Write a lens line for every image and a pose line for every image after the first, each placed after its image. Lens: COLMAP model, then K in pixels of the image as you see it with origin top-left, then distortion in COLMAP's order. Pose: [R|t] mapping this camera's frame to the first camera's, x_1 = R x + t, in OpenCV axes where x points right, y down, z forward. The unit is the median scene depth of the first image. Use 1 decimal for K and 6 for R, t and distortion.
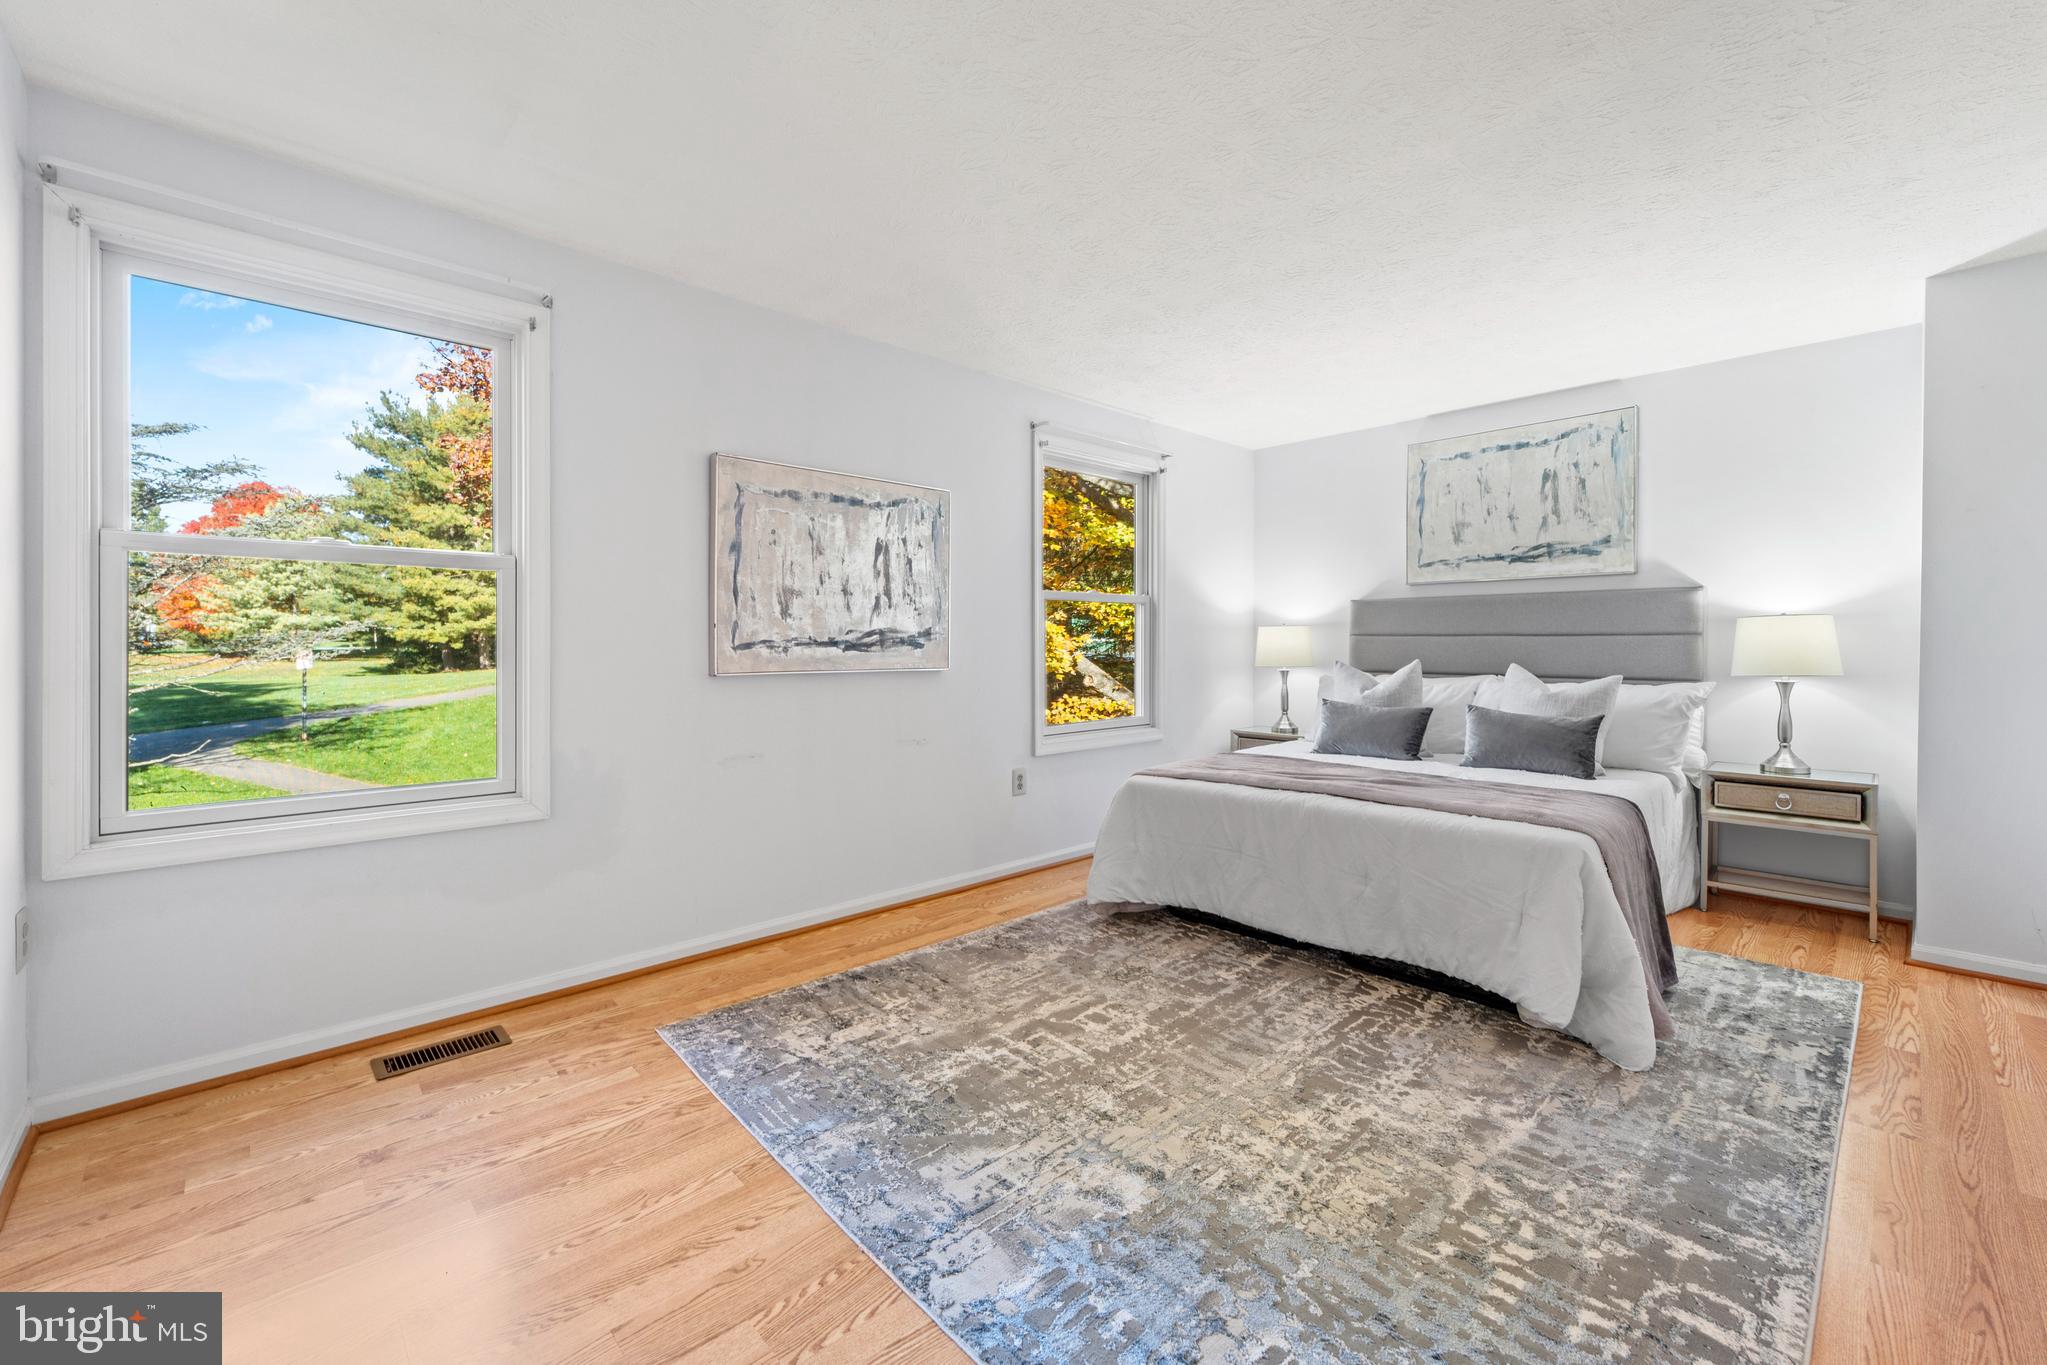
lens RADIAL K [[831.3, 0, 1012.9], [0, 831.3, 647.2], [0, 0, 1]] dist [0.001938, -0.000636]
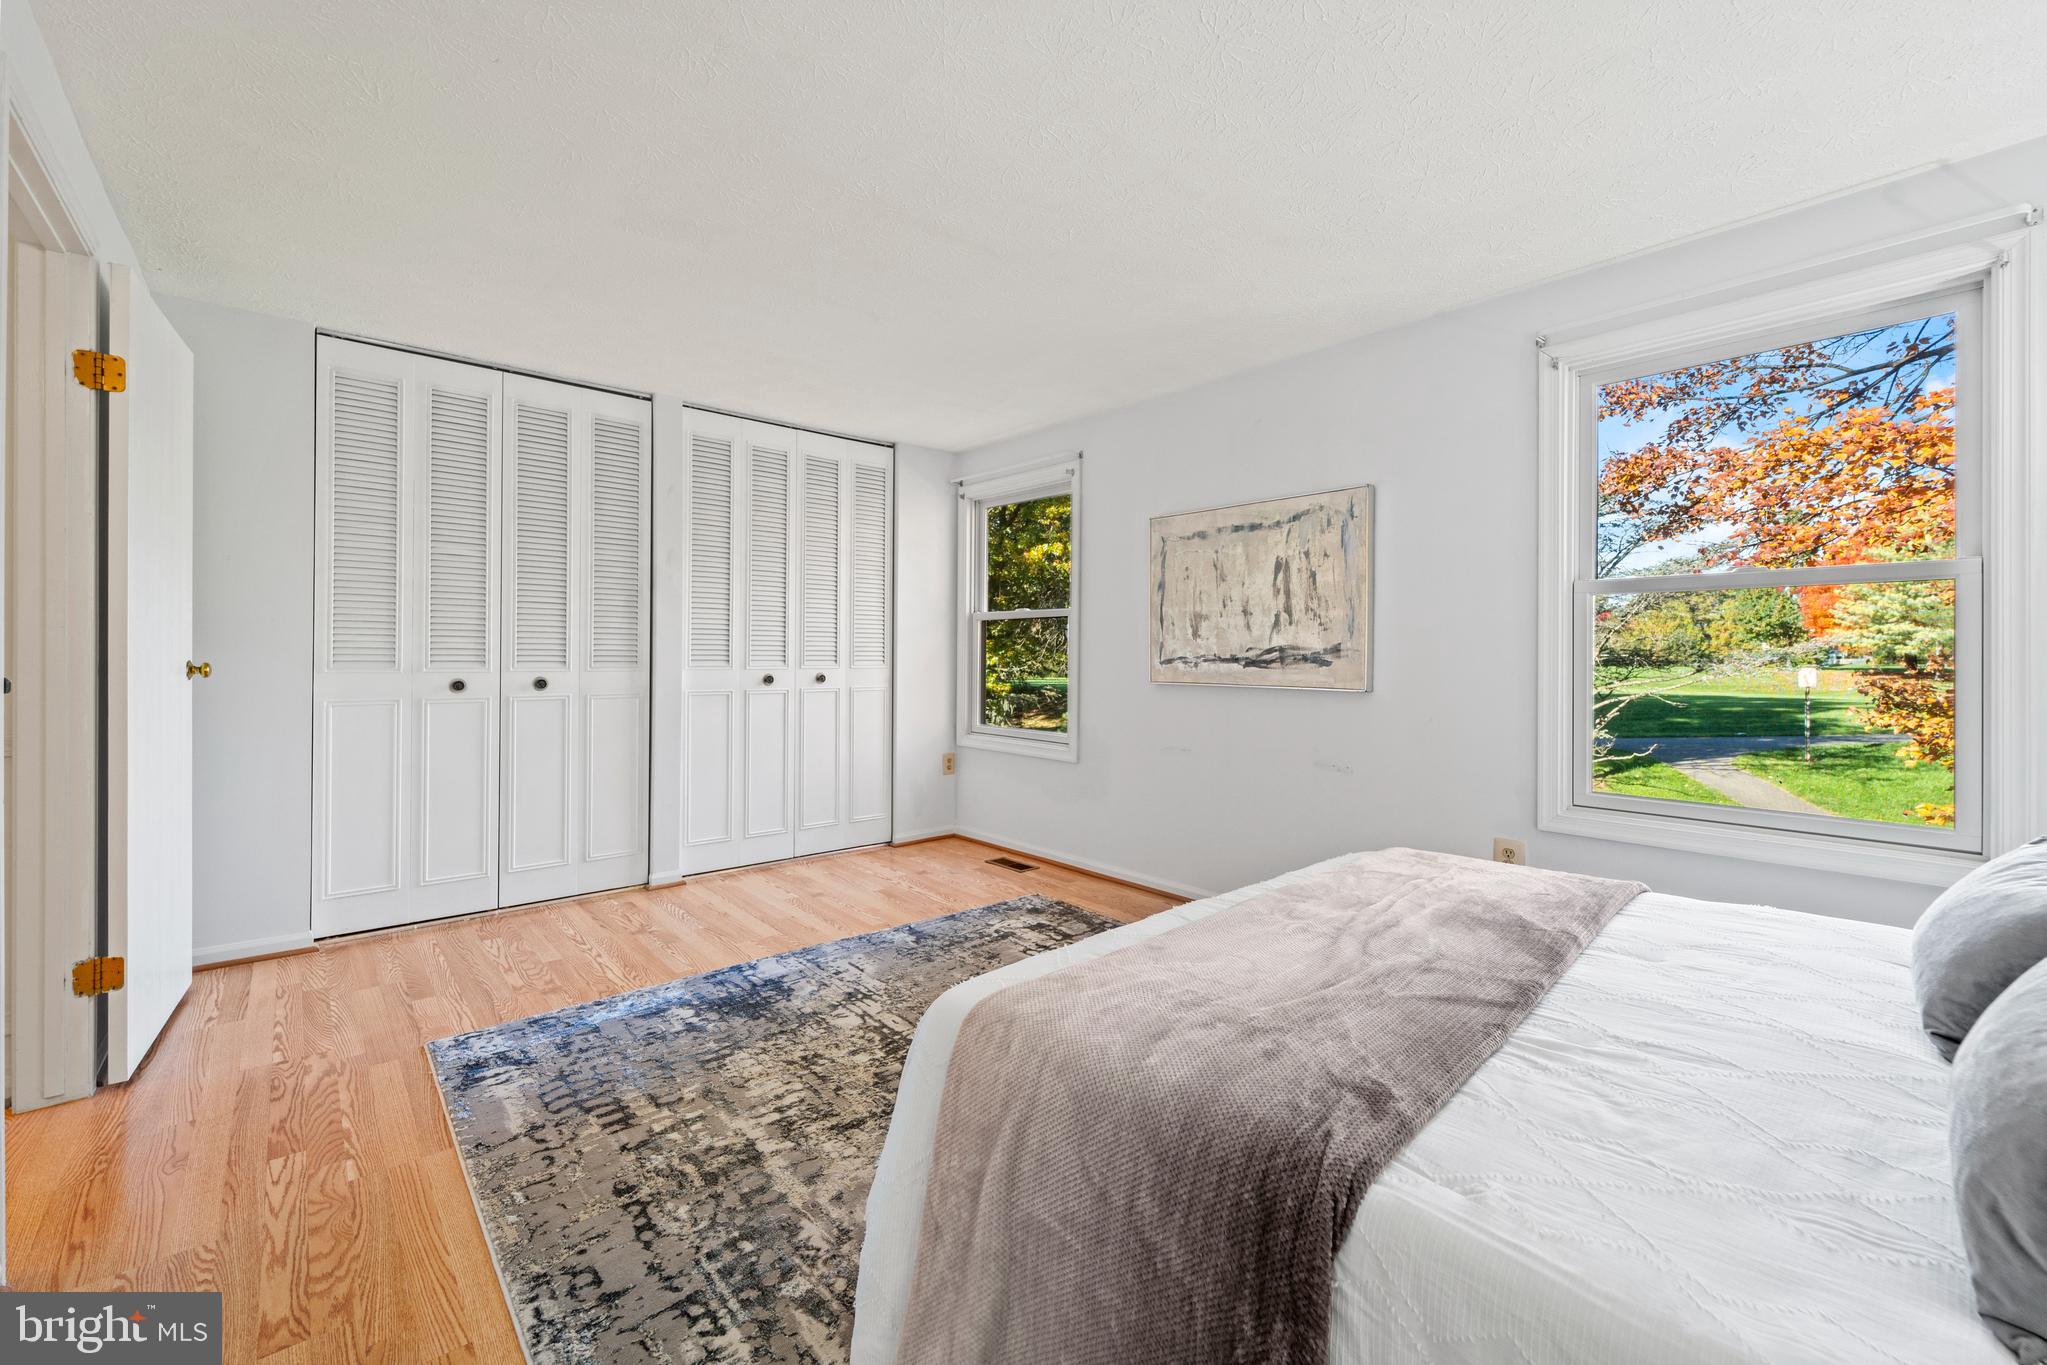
lens RADIAL K [[831.3, 0, 1026.4], [0, 831.3, 650.8], [0, 0, 1]] dist [0.001938, -0.000636]
pose [[-0.030400, -0.005508, -0.999523, 0.860700], [-0.010638, 0.999930, -0.005187, -0.007787], [0.999481, 0.010475, -0.030456, 0.726258]]
